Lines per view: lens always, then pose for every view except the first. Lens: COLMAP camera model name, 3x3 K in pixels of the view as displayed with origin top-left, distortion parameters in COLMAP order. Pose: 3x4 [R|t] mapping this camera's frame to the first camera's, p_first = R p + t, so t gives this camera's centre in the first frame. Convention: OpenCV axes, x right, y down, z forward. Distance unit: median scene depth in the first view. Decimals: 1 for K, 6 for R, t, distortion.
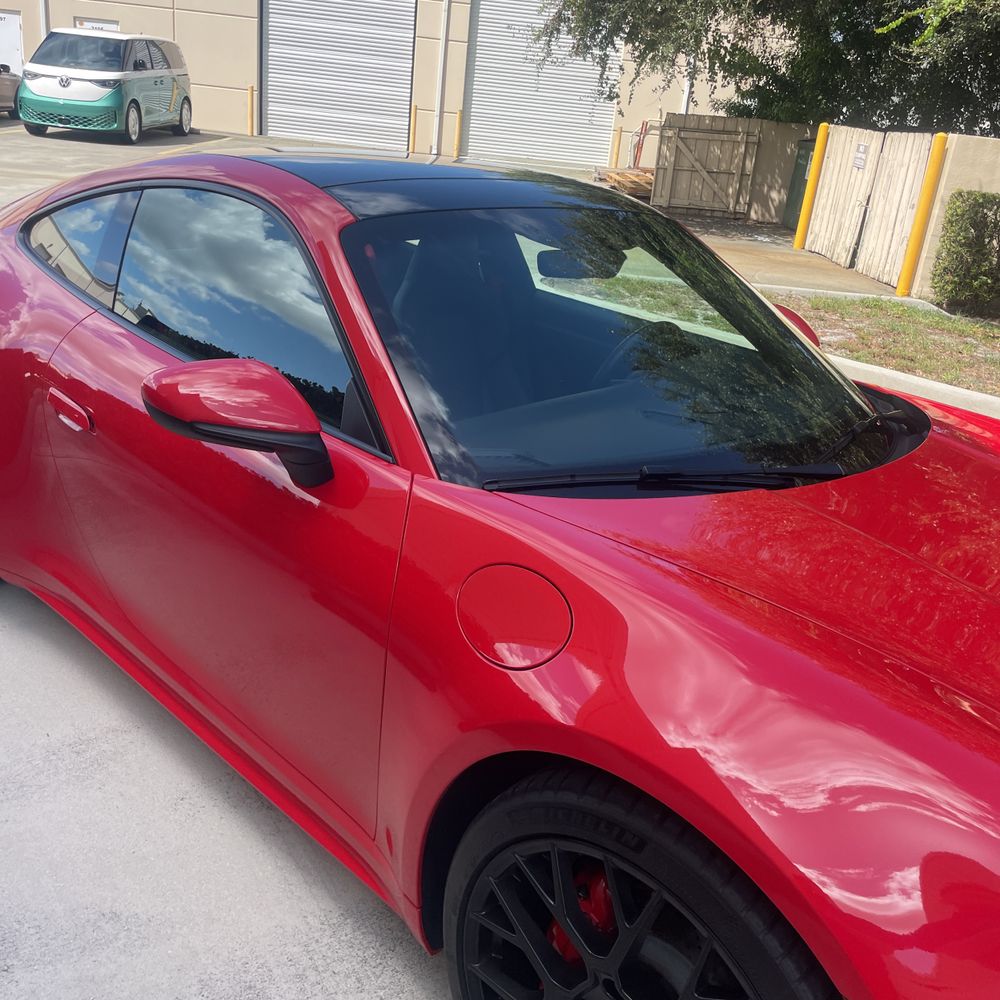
lens RADIAL K [[1022.9, 0, 500.0], [0, 1022.9, 500.0], [0, 0, 1]] dist [0.099348, -0.130556]
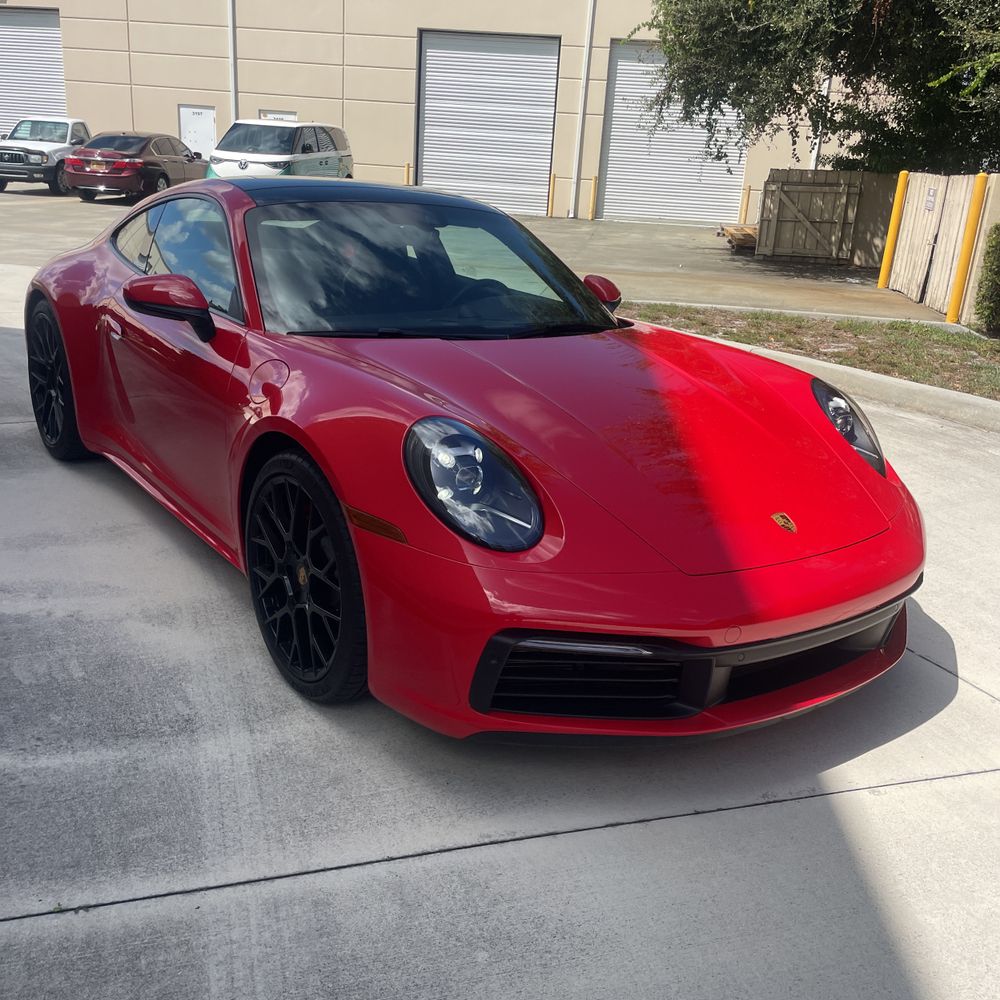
lens RADIAL K [[1022.9, 0, 500.0], [0, 1022.9, 500.0], [0, 0, 1]] dist [0.099348, -0.130556]
pose [[0.986088, 0.015121, -0.165534, 0.066560], [-0.025471, 0.997838, -0.060578, 0.037941], [0.164260, 0.063952, 0.984342, -0.074189]]
